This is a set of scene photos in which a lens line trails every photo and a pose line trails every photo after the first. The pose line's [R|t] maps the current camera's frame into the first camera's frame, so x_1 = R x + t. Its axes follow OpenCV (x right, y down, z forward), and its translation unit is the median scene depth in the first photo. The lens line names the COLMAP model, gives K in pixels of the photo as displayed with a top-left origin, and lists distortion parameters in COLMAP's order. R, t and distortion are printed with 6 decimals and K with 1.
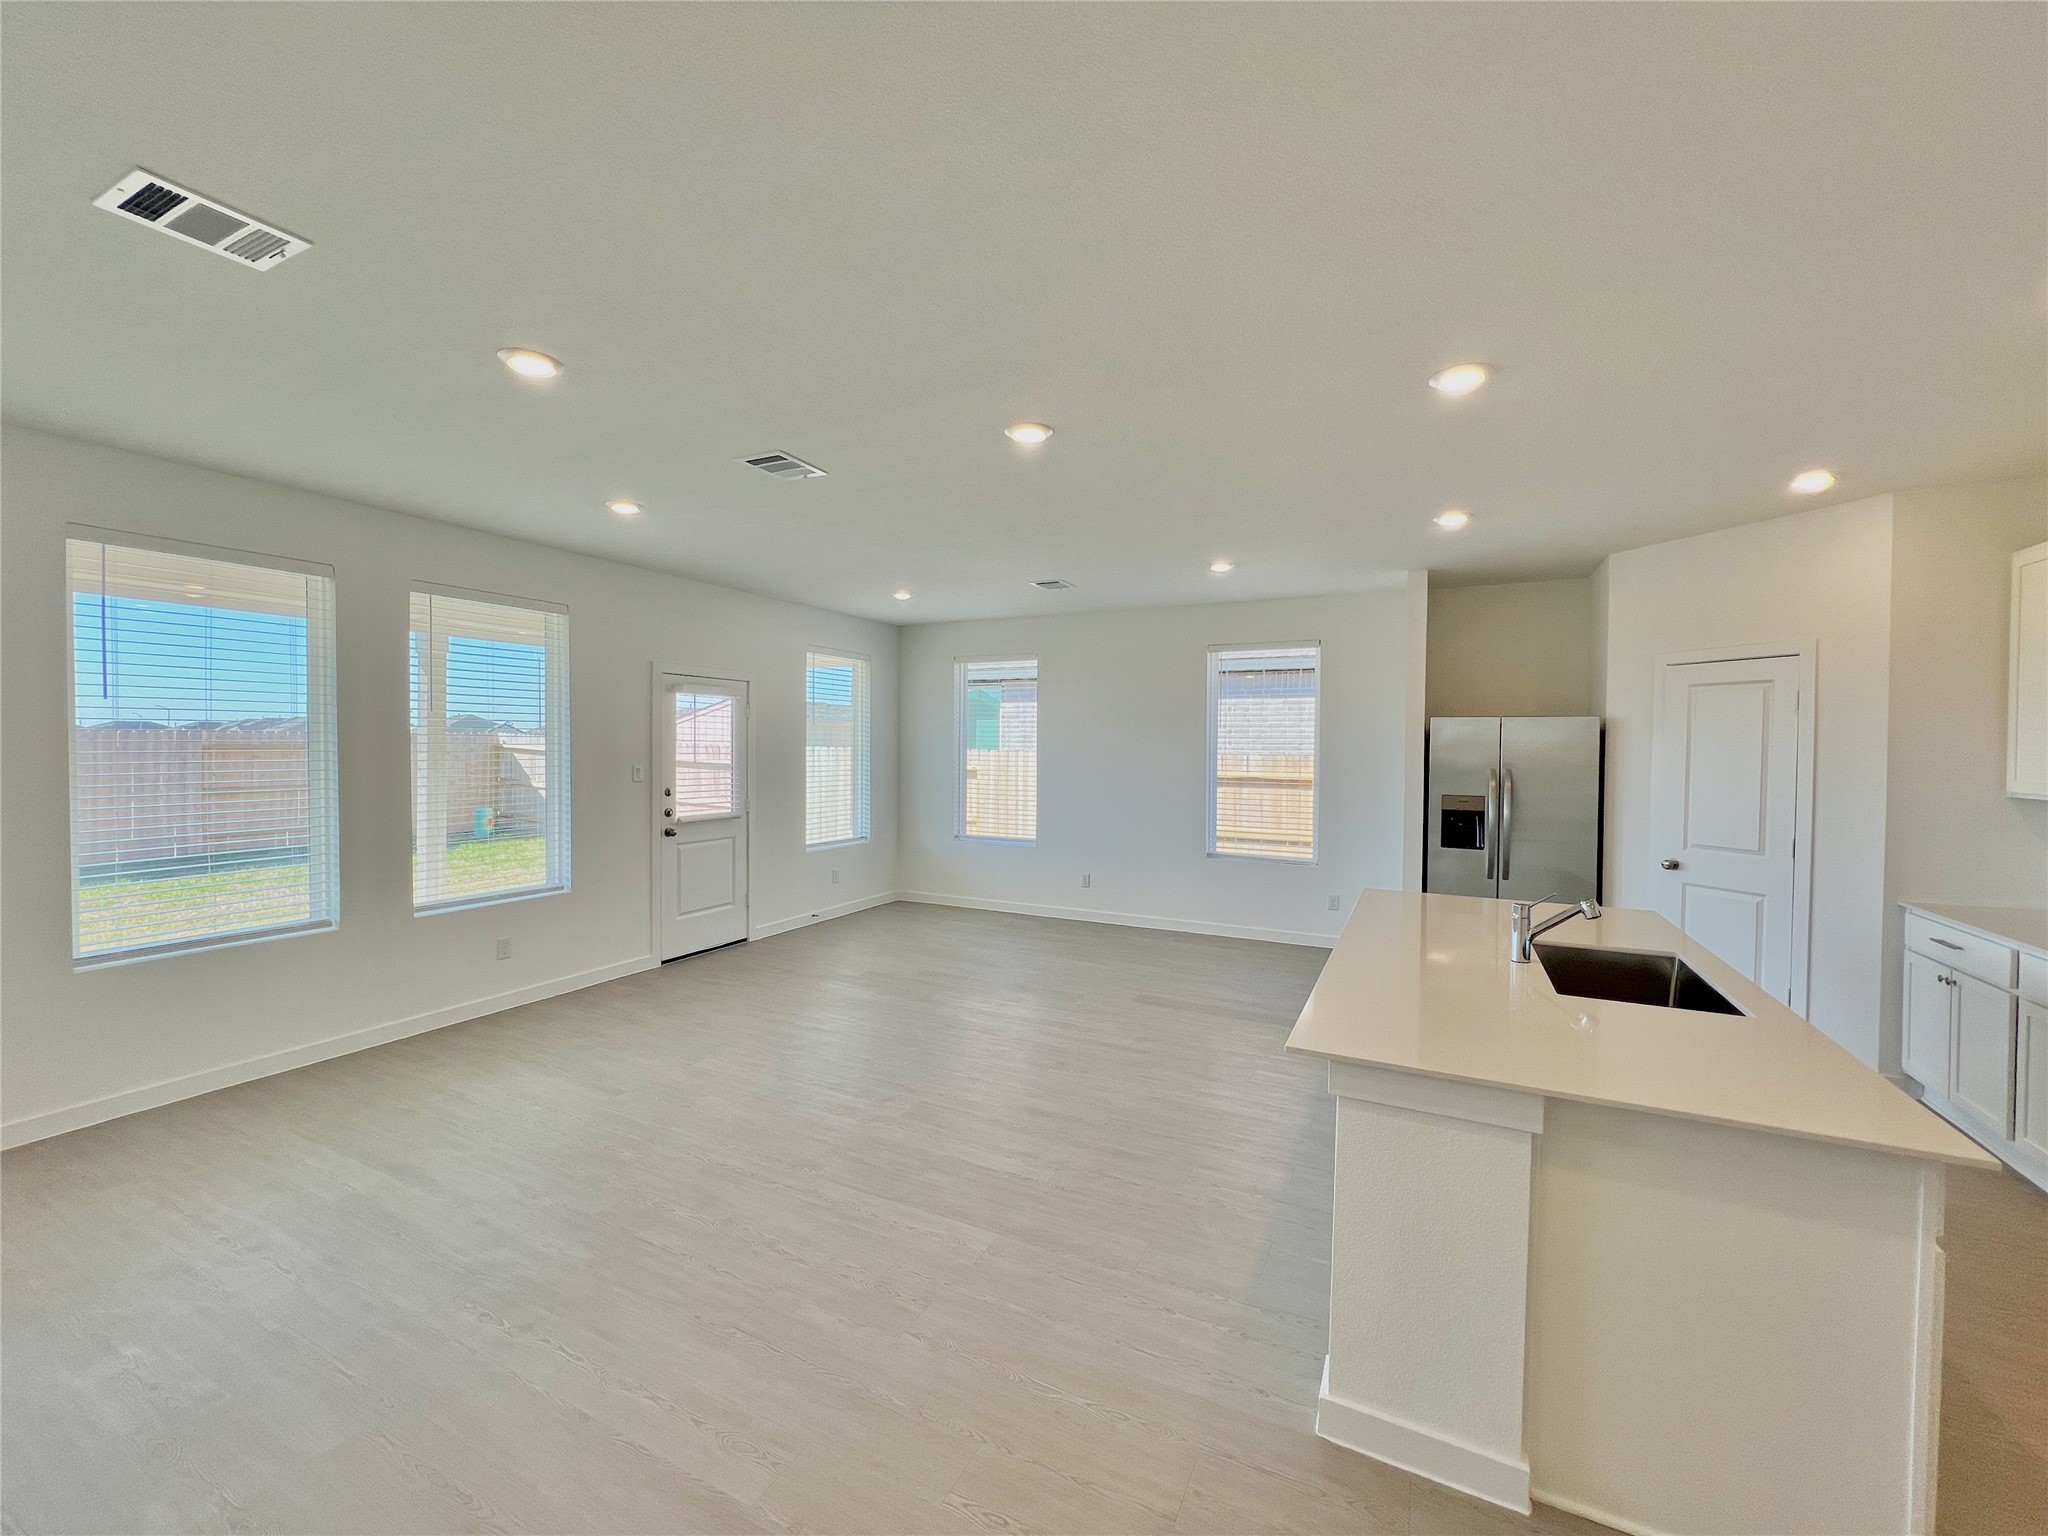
lens RADIAL K [[833.5, 0, 1024.0], [0, 833.5, 768.0], [0, 0, 1]] dist [-0.000239, -0.000033]
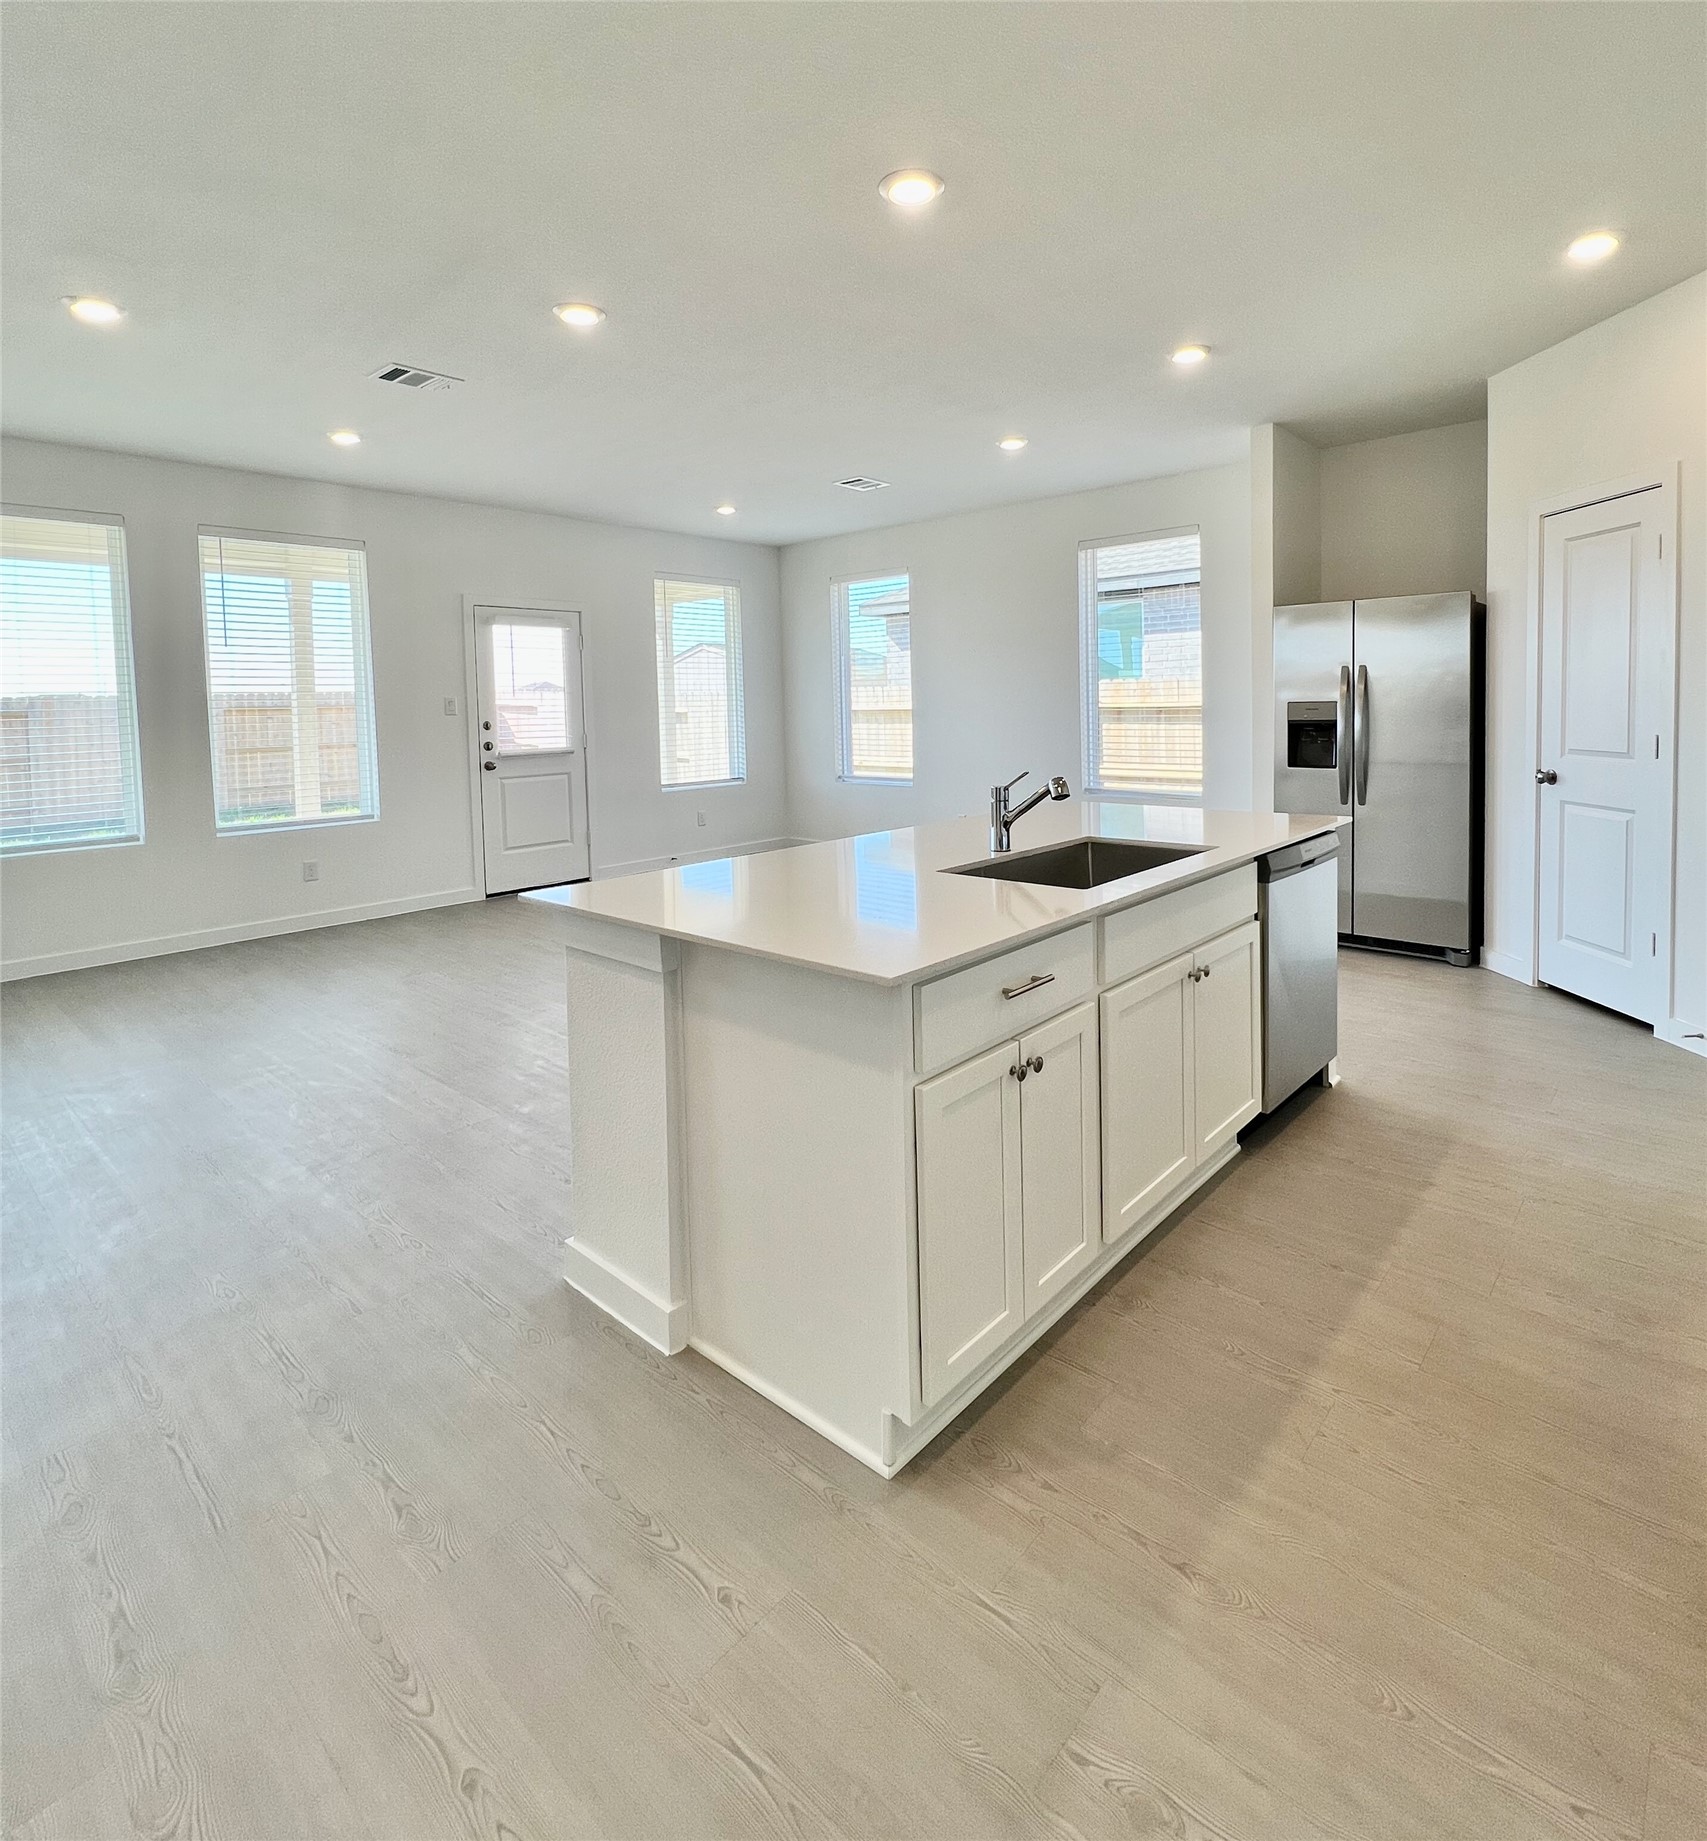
lens RADIAL K [[963.7, 0, 858.2], [0, 963.7, 753.4], [0, 0, 1]] dist [-0.011975, -0.000162]
pose [[0.969957, -0.015746, -0.242767, 0.325929], [0.023347, 0.999322, 0.028466, 0.046317], [0.242154, -0.033279, 0.969667, -0.006384]]
